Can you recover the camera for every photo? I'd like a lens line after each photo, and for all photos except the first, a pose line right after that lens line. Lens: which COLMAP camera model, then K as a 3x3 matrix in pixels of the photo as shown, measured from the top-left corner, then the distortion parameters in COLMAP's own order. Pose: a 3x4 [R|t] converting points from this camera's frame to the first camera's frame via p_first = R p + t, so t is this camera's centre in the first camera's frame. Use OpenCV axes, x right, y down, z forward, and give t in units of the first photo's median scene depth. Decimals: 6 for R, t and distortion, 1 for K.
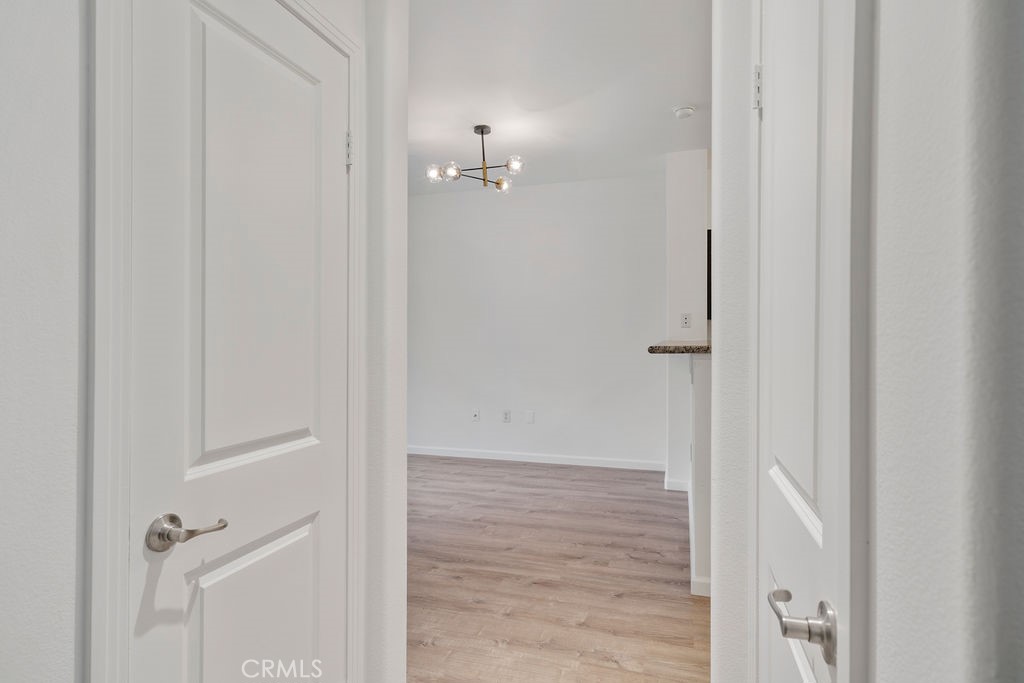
lens RADIAL K [[527.4, 0, 512.0], [0, 527.4, 341.5], [0, 0, 1]] dist [-0.000245, -0.000006]
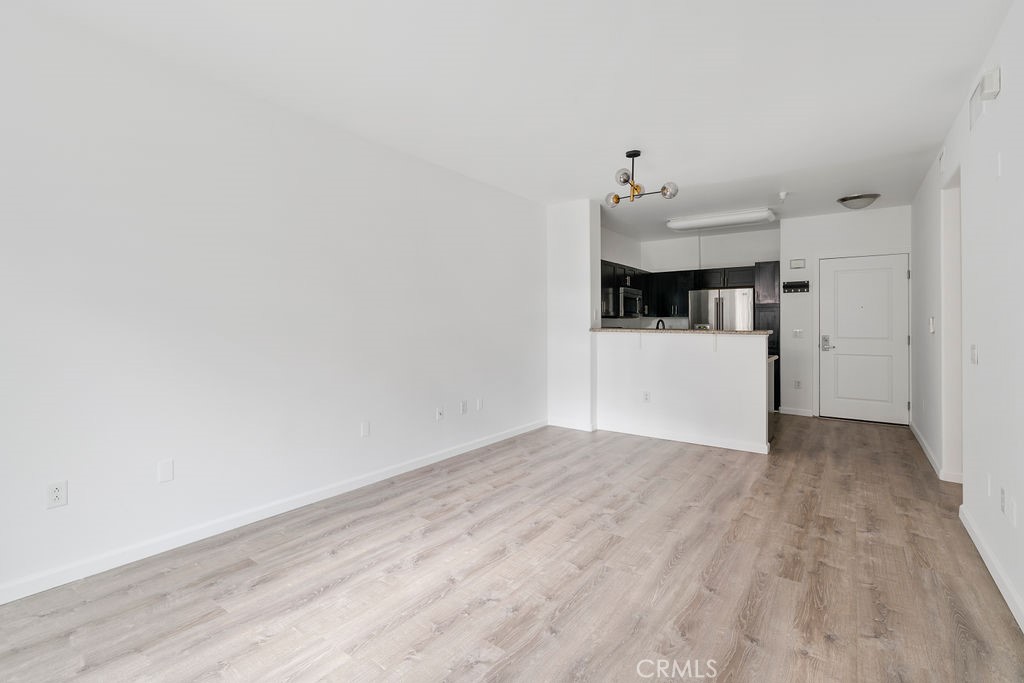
lens RADIAL K [[465.8, 0, 511.0], [0, 465.8, 324.5], [0, 0, 1]] dist [0.001488, 0.000354]
pose [[0.328586, 0.005616, 0.944457, -1.059202], [0.007982, 0.999930, -0.008723, -0.000773], [-0.944440, 0.010405, 0.328518, 0.862439]]
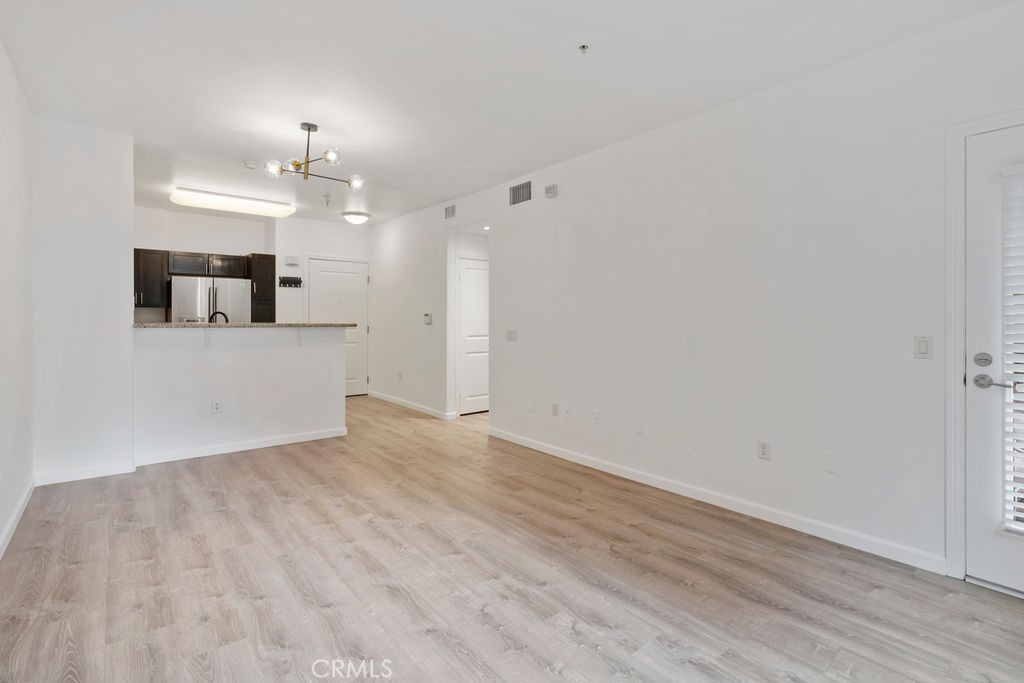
lens RADIAL K [[474.4, 0, 512.0], [0, 474.4, 341.5], [0, 0, 1]] dist [0.002265, 0.000617]
pose [[-0.828605, -0.030063, 0.559027, -0.874253], [0.002490, 0.998349, 0.057379, -0.016981], [-0.559829, 0.048937, -0.827162, 1.462742]]
